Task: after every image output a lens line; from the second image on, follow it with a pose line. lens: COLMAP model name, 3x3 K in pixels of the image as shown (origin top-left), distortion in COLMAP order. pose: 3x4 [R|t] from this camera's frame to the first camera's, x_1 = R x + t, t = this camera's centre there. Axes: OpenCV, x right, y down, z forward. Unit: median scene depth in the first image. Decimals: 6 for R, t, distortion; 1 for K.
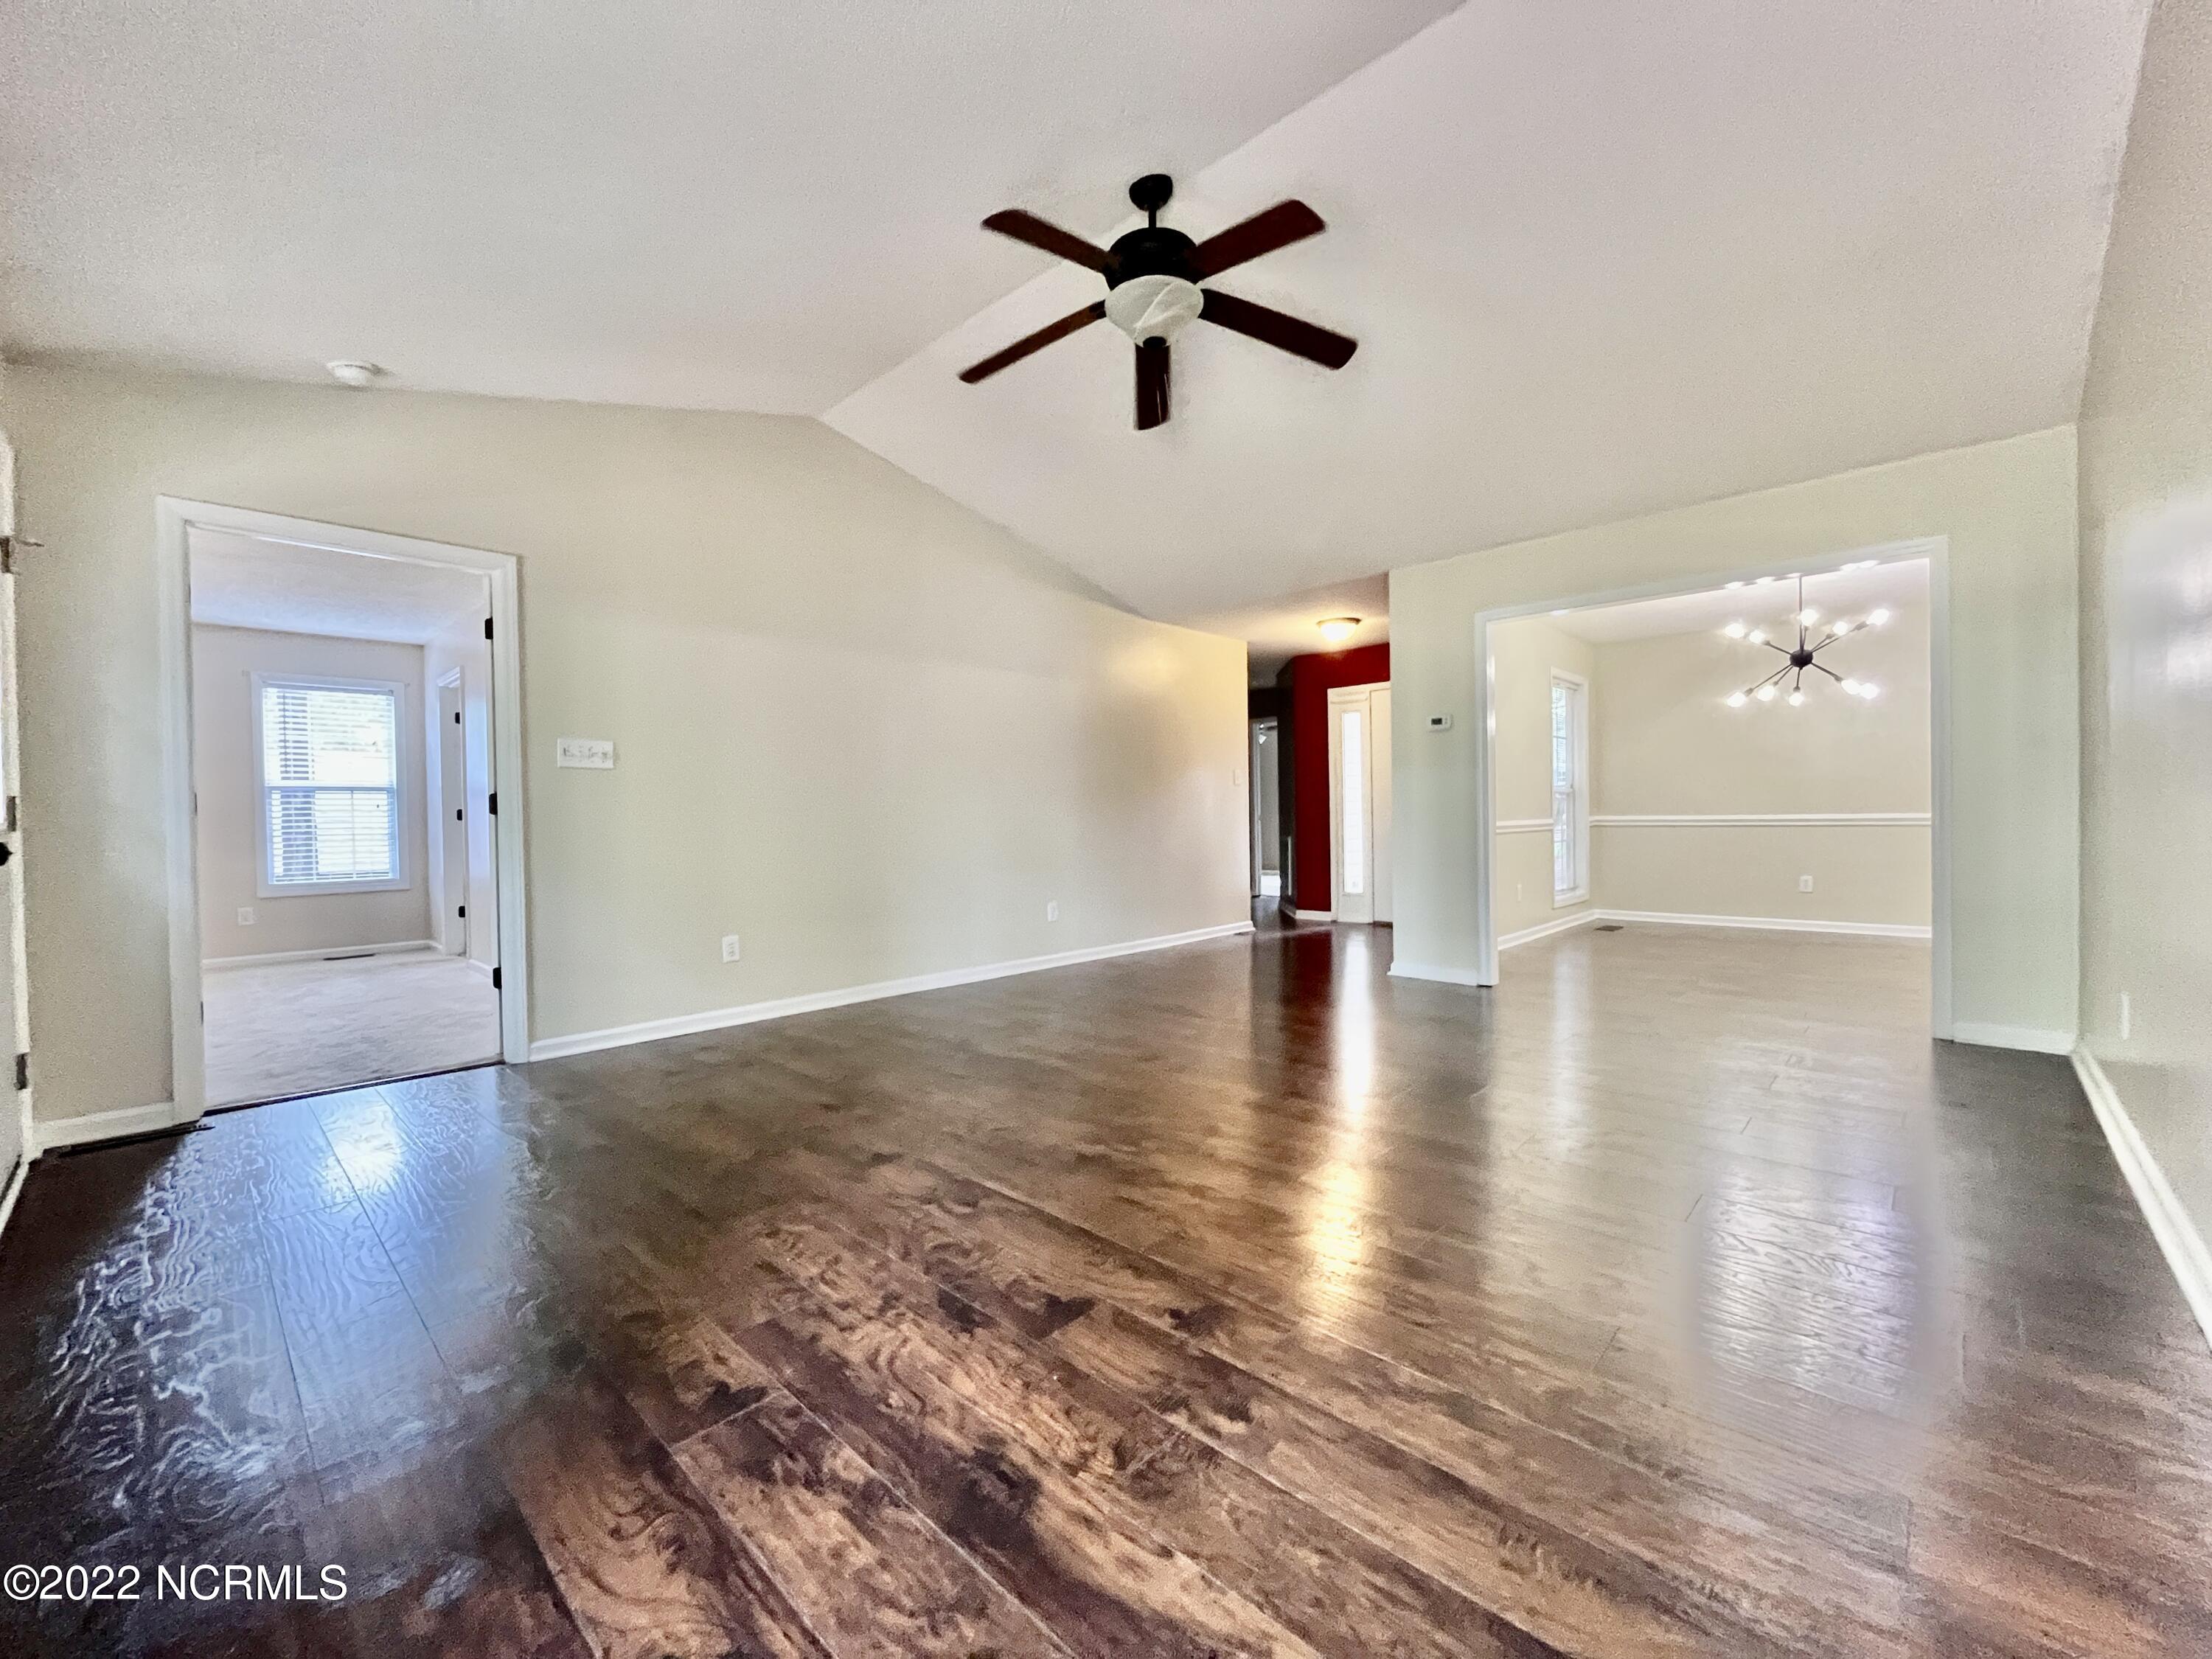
lens RADIAL K [[896.1, 0, 1101.8], [0, 896.1, 830.5], [0, 0, 1]] dist [-0.002277, -0.000159]
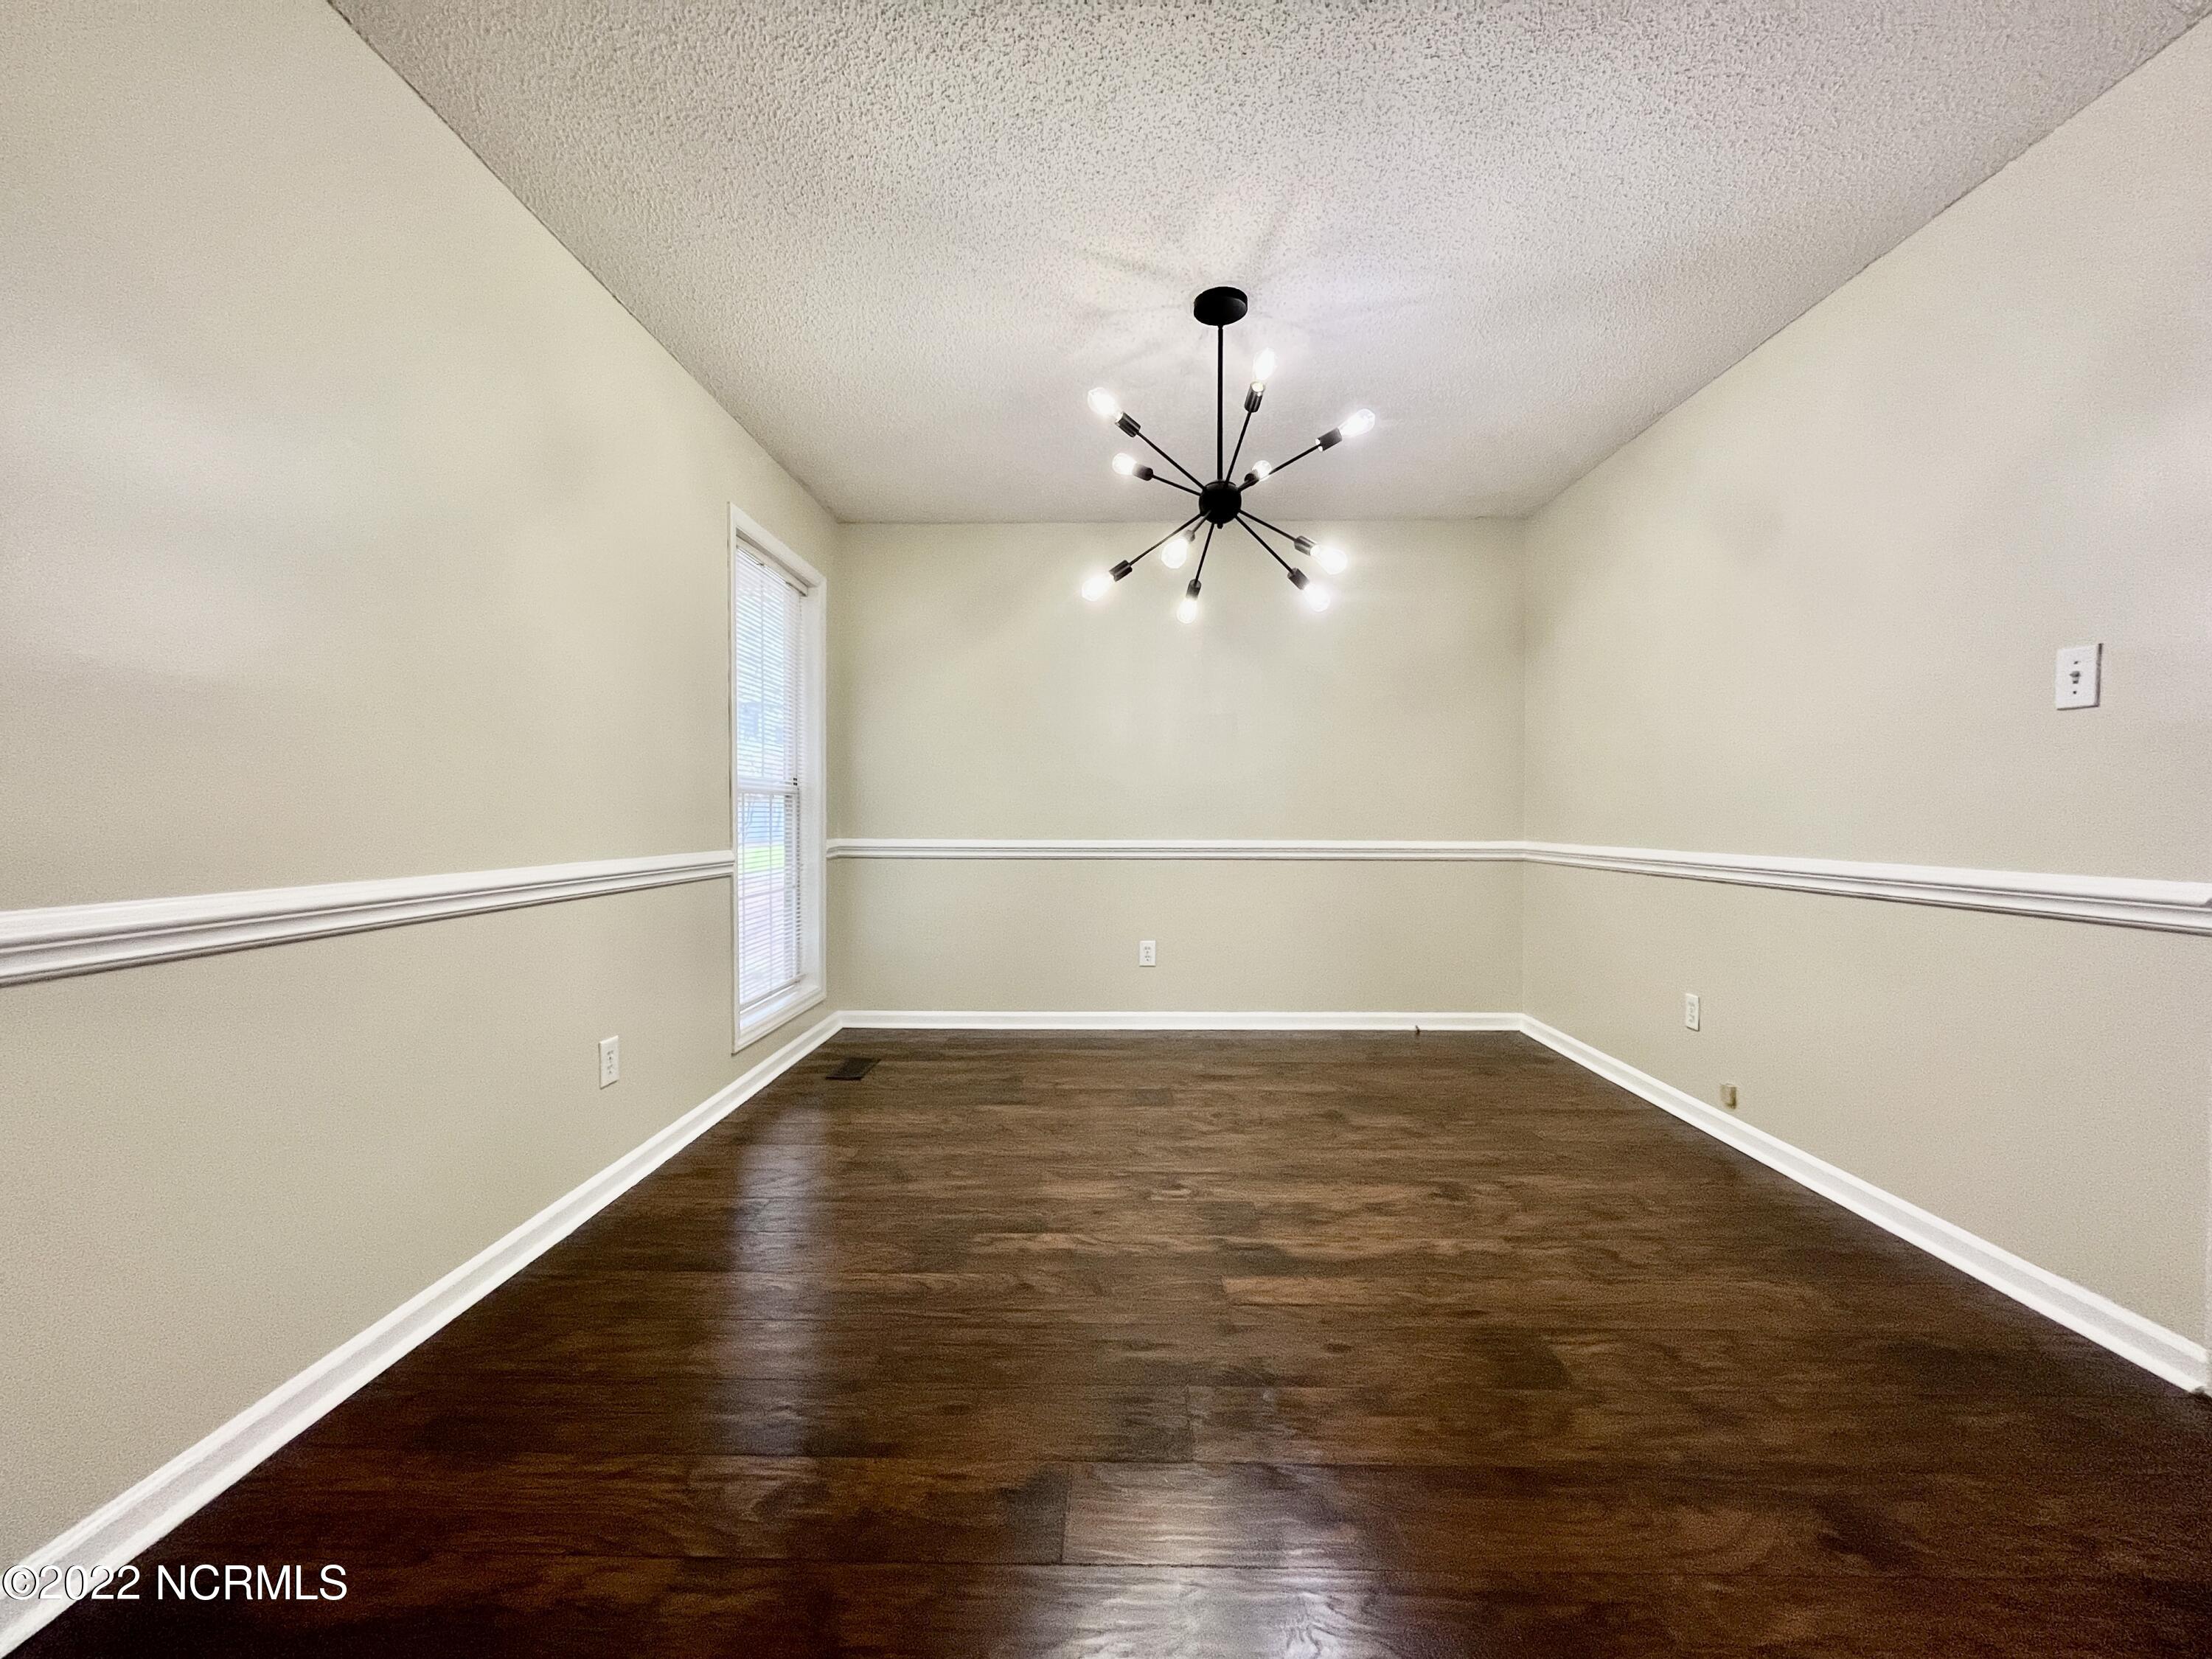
lens RADIAL K [[896.1, 0, 1107.3], [0, 896.1, 825.4], [0, 0, 1]] dist [-0.002277, -0.000159]
pose [[0.740733, 0.009432, 0.671733, 0.734282], [-0.005565, 0.999953, -0.007903, -0.047664], [-0.671776, 0.002115, 0.740751, 1.171294]]
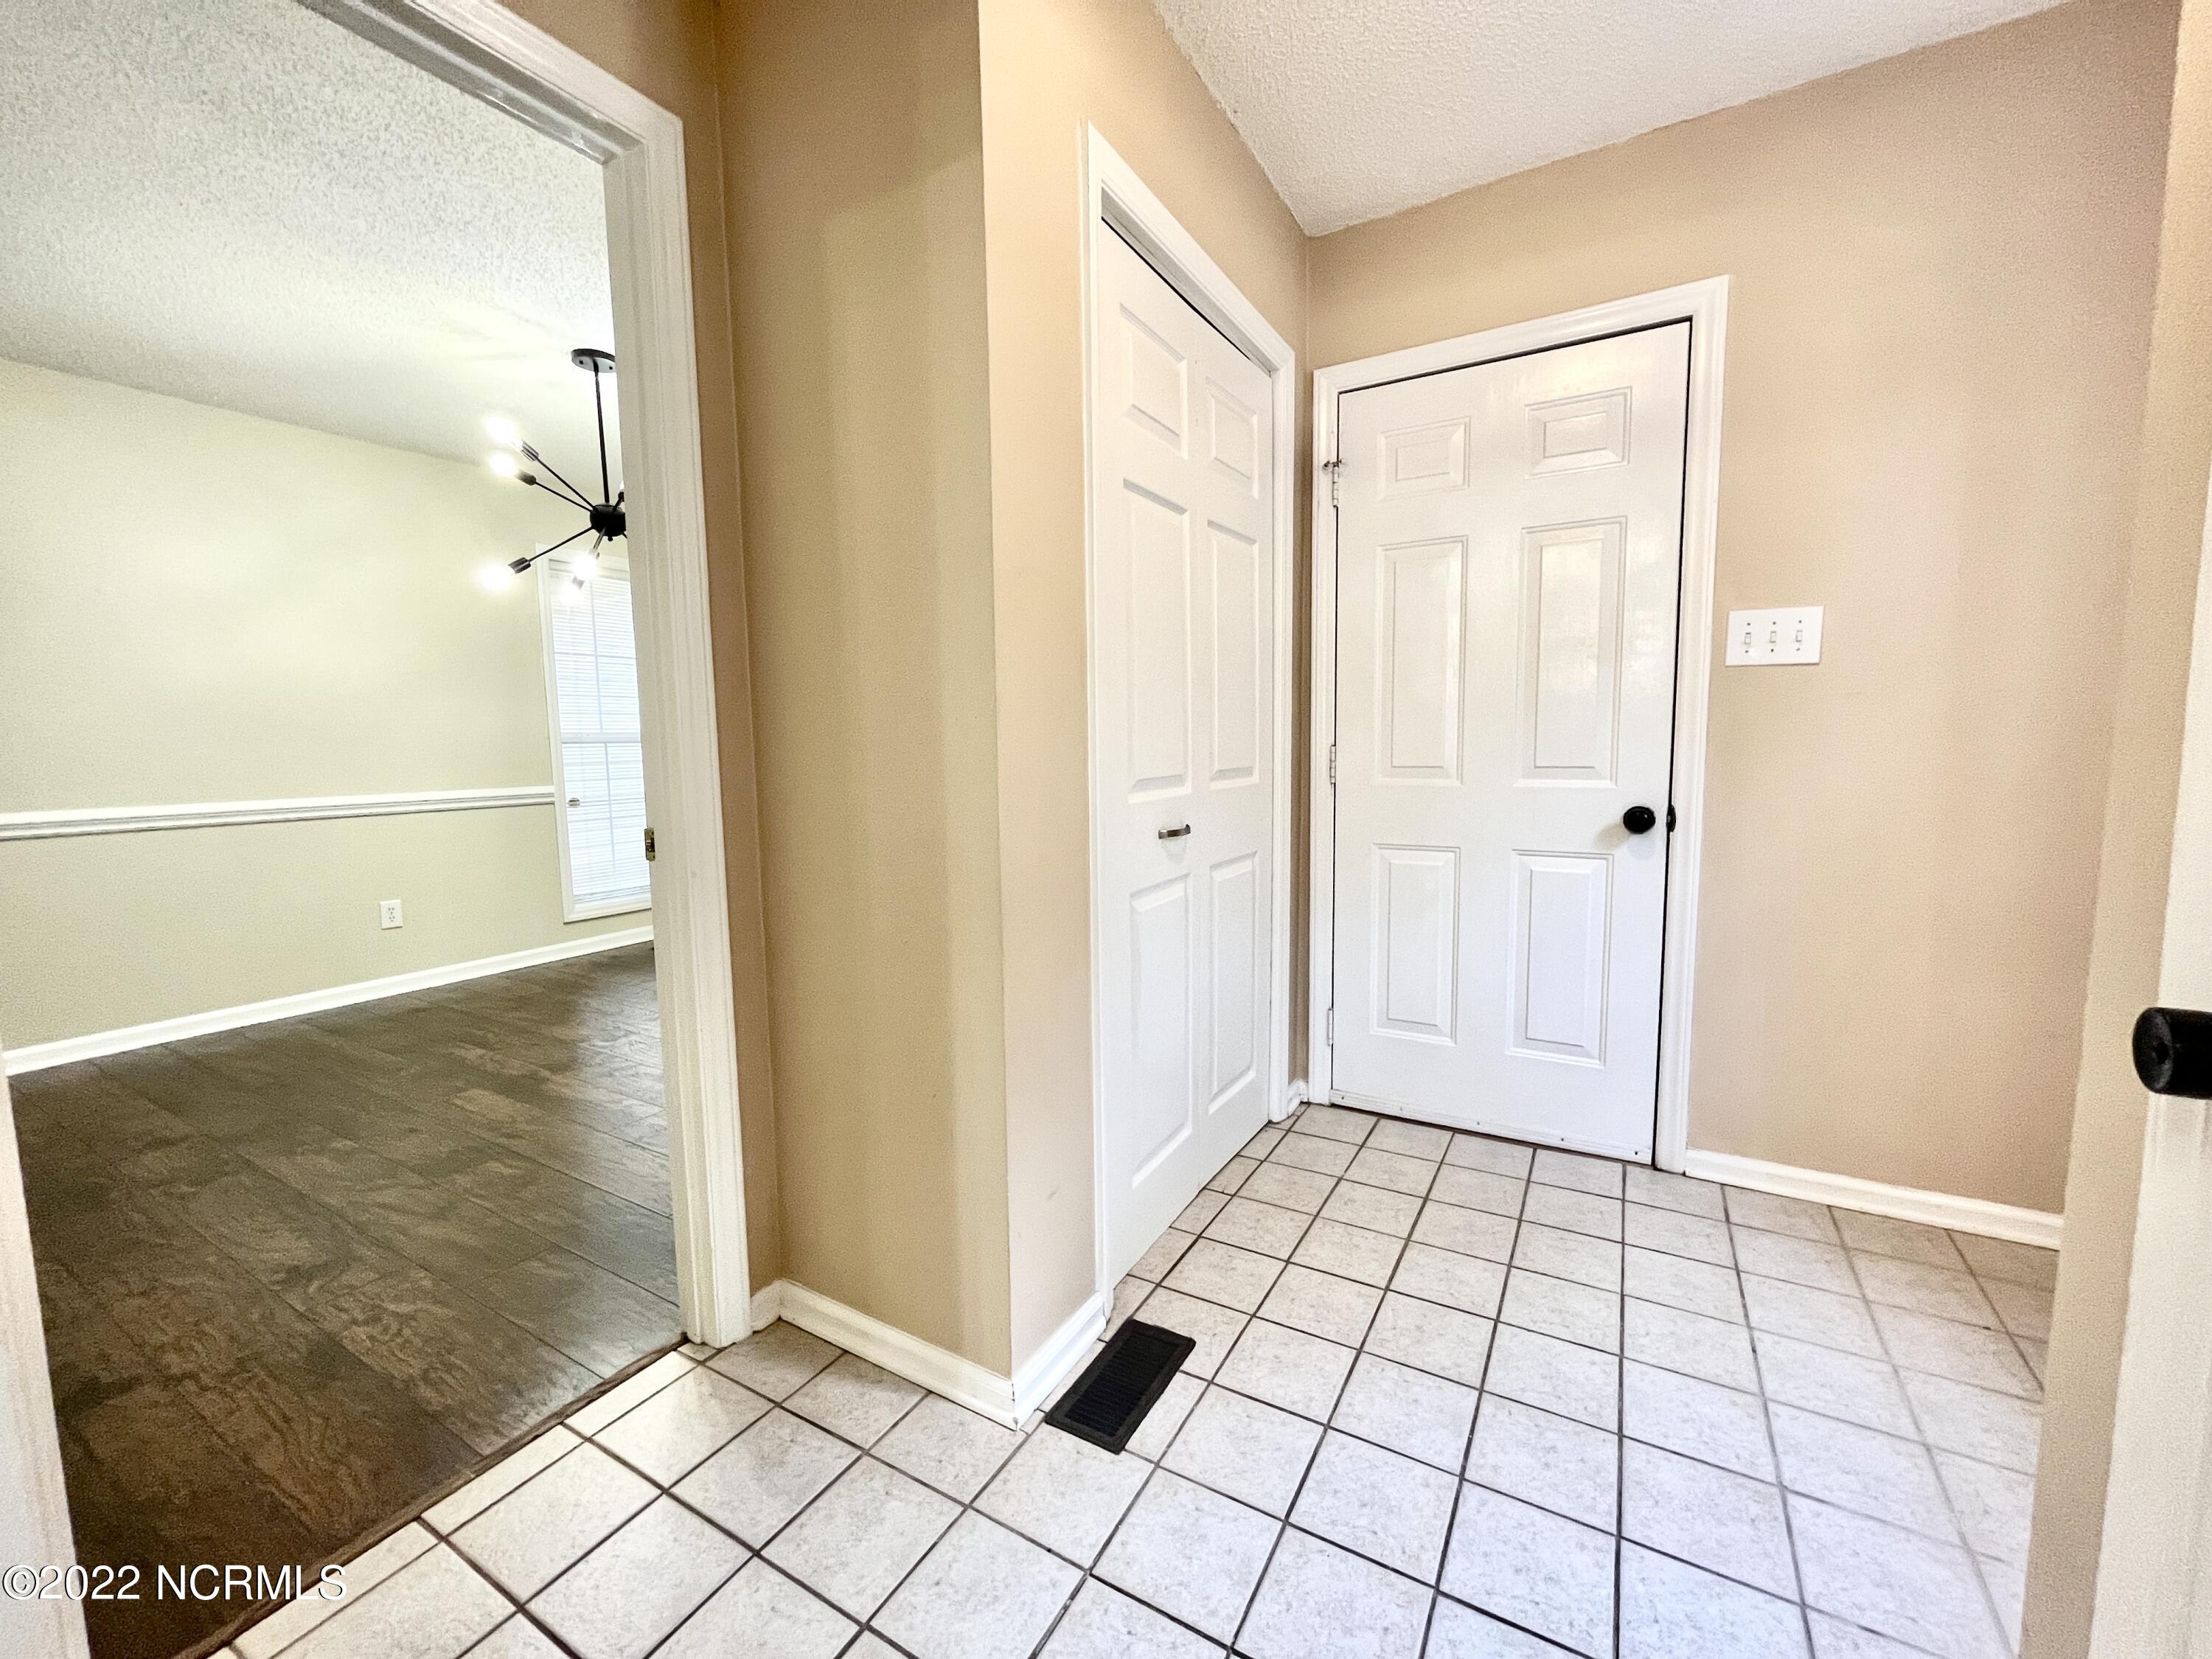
lens RADIAL K [[896.1, 0, 1102.9], [0, 896.1, 830.4], [0, 0, 1]] dist [-0.002277, -0.000159]
pose [[0.974813, -0.016712, 0.222398, 1.585174], [-0.003155, 0.996056, 0.088675, -0.082642], [-0.223003, -0.087144, 0.970915, 0.605281]]
